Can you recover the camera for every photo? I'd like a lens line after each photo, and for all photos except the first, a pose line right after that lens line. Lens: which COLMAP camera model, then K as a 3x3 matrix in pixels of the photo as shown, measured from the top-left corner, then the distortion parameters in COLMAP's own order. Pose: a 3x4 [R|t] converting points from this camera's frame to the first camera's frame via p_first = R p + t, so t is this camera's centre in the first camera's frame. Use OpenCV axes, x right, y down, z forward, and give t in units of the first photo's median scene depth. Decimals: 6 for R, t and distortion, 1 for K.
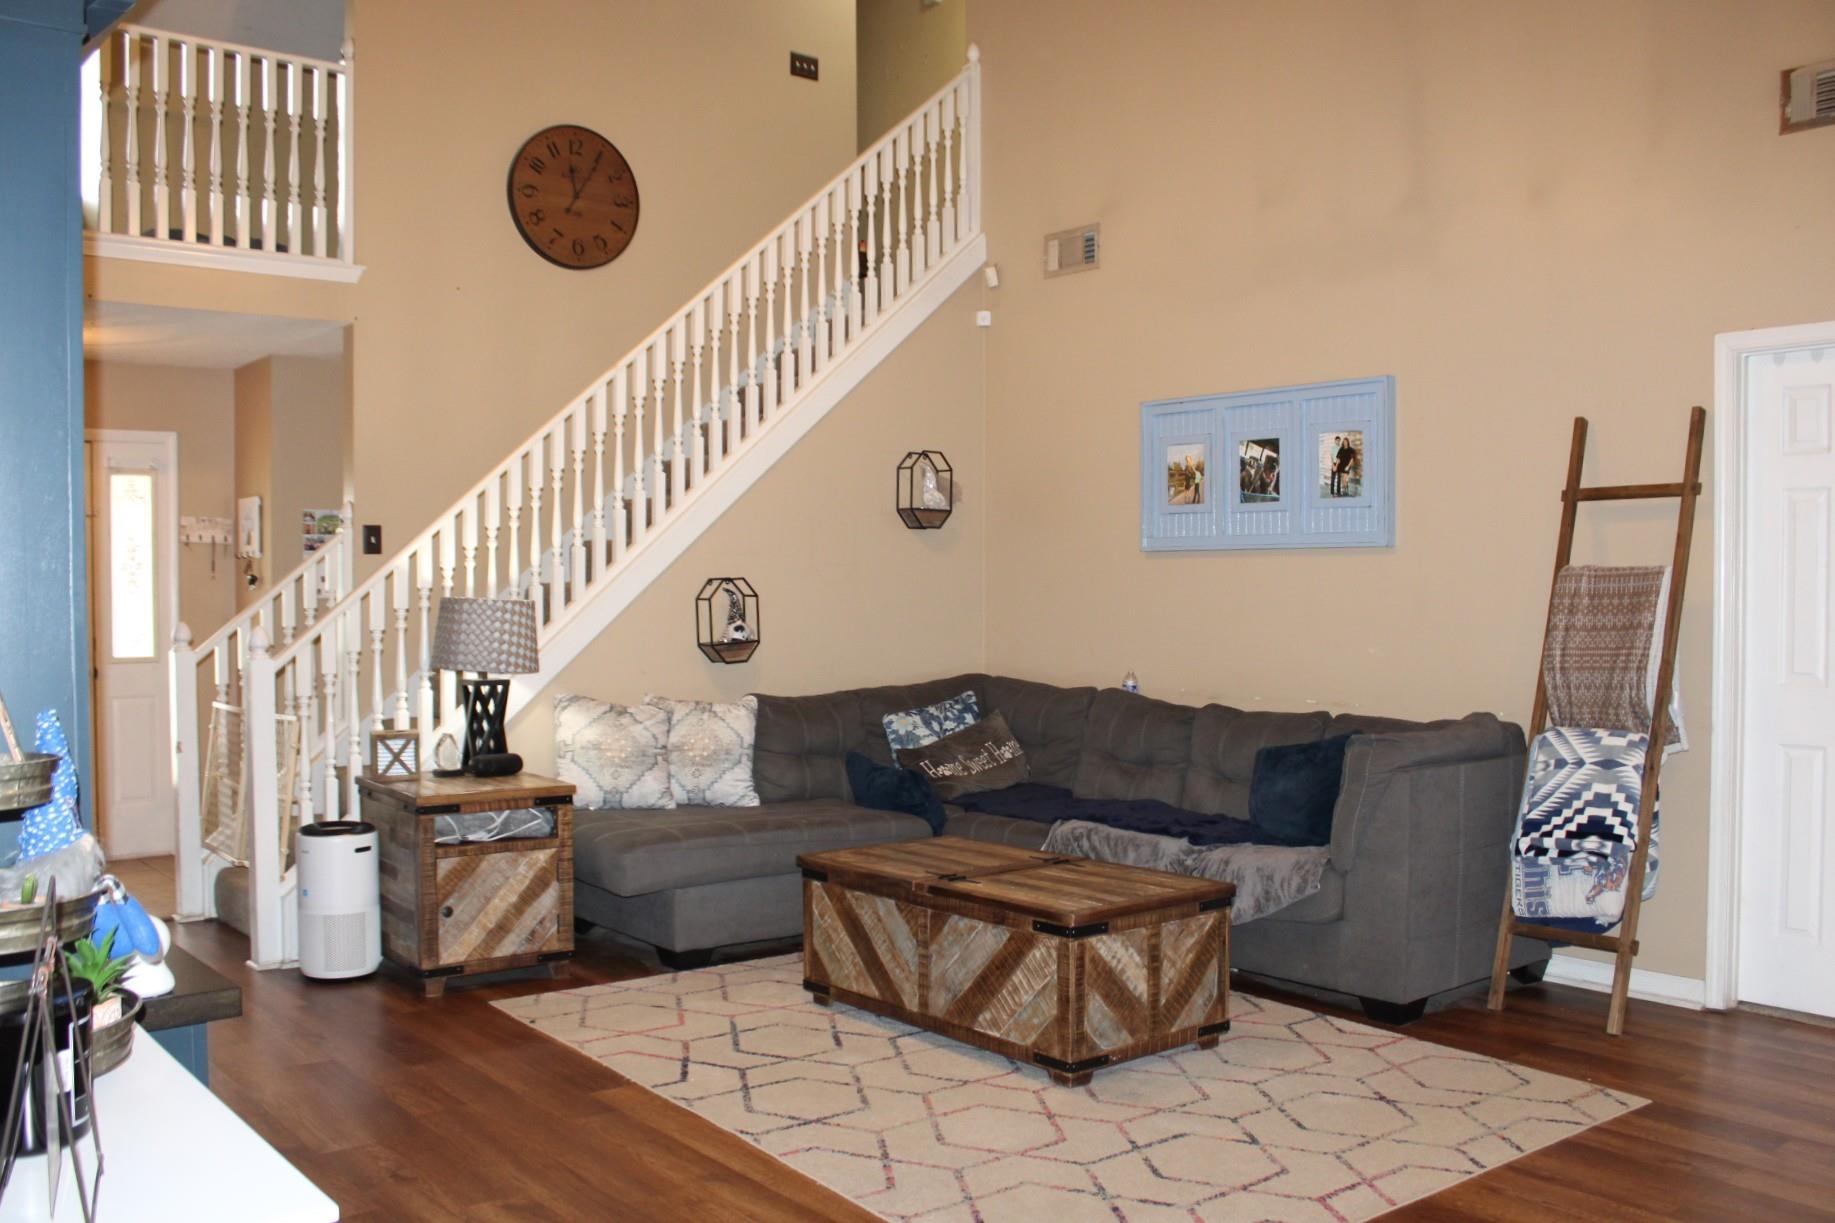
lens RADIAL K [[1544.3, 0, 874.6], [0, 1544.3, 626.9], [0, 0, 1]] dist [-0.153581, 0.133705]
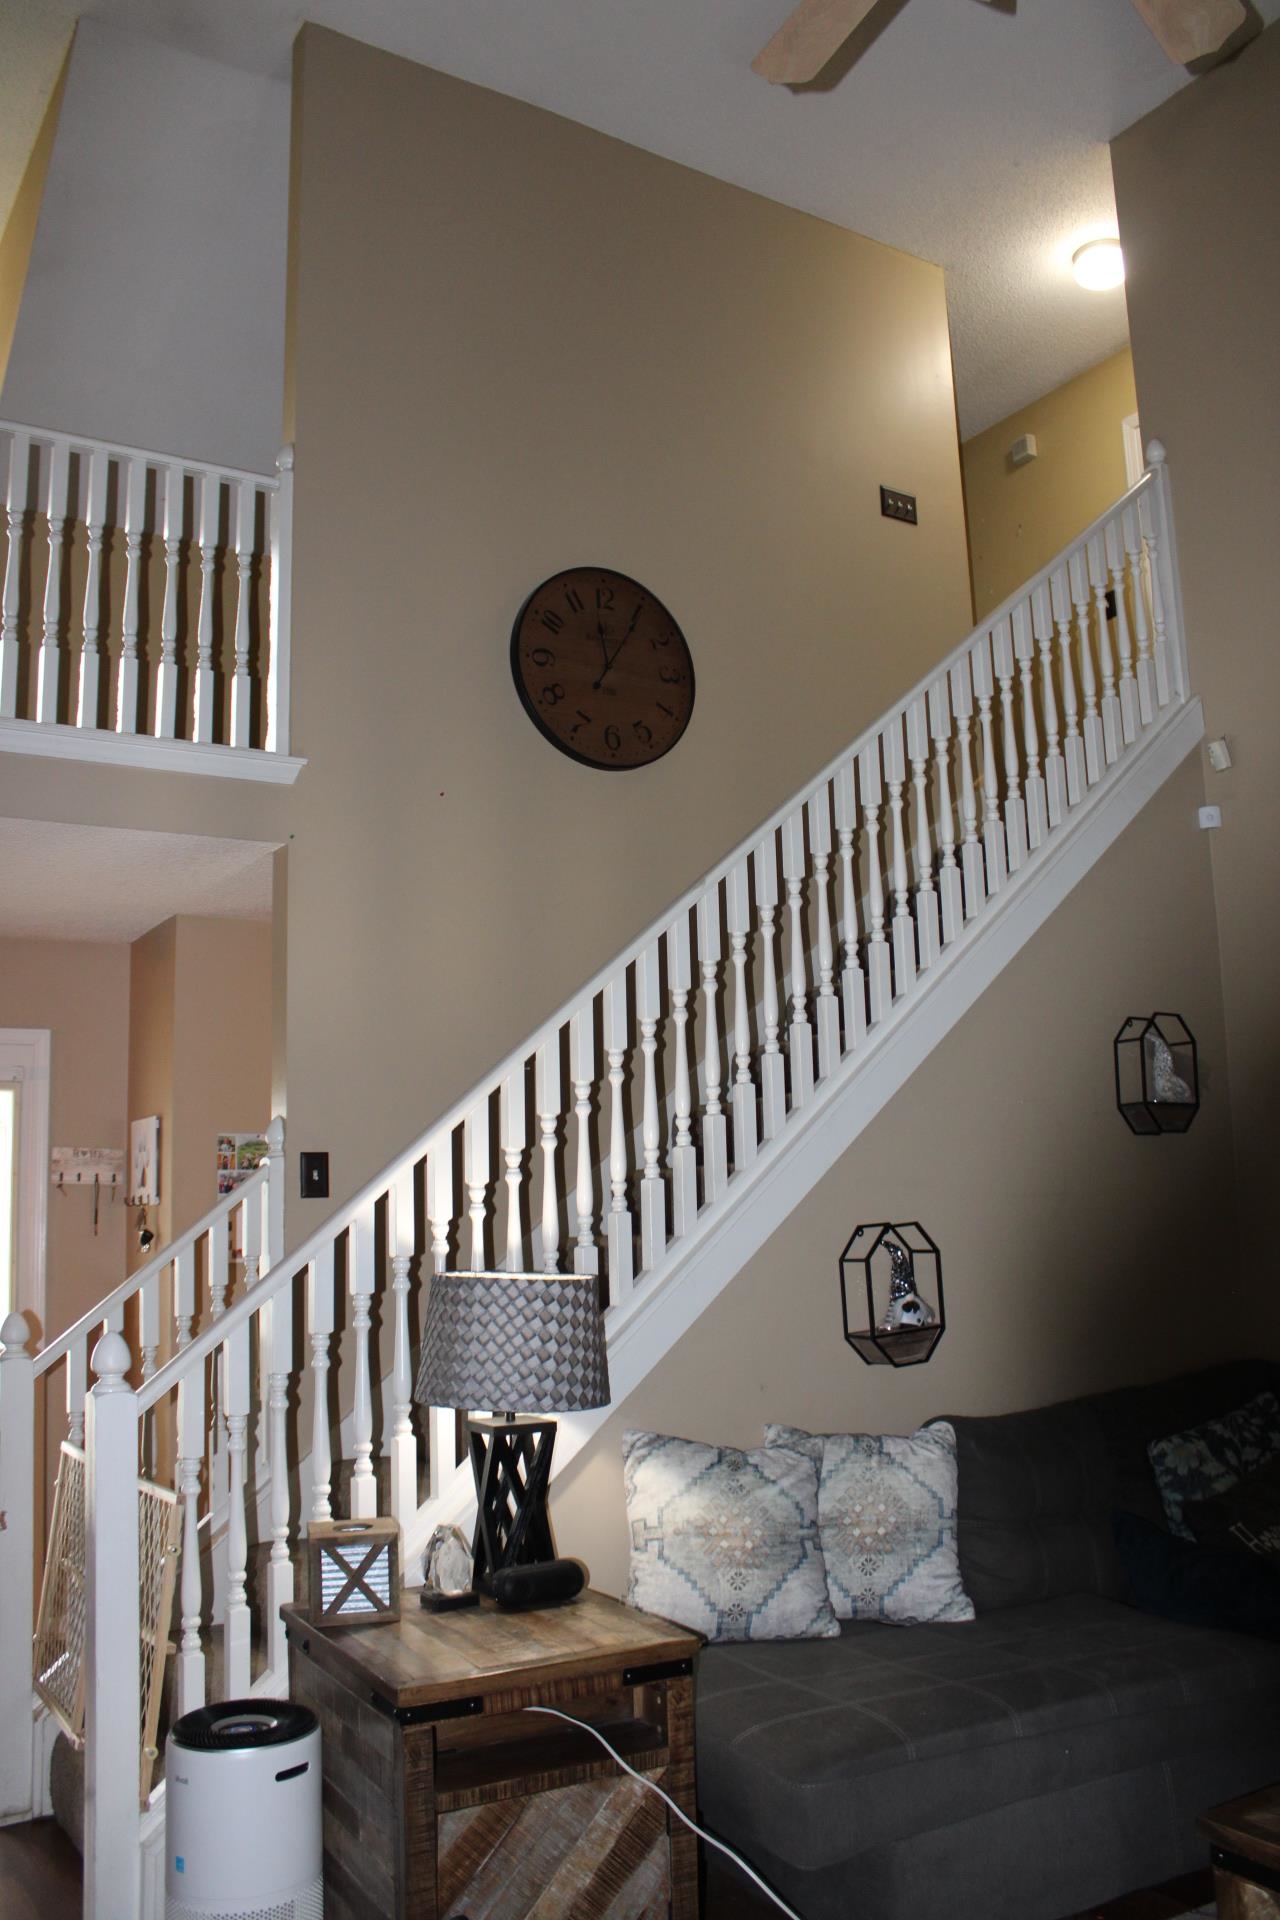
lens RADIAL K [[1615.9, 0, 643.9], [0, 1615.9, 970.3], [0, 0, 1]] dist [-0.153581, 0.133705]
pose [[0.992273, -0.043507, -0.116196, -0.115122], [0.022186, 0.983629, -0.178837, -0.019418], [0.122074, 0.174877, 0.976993, 0.356378]]
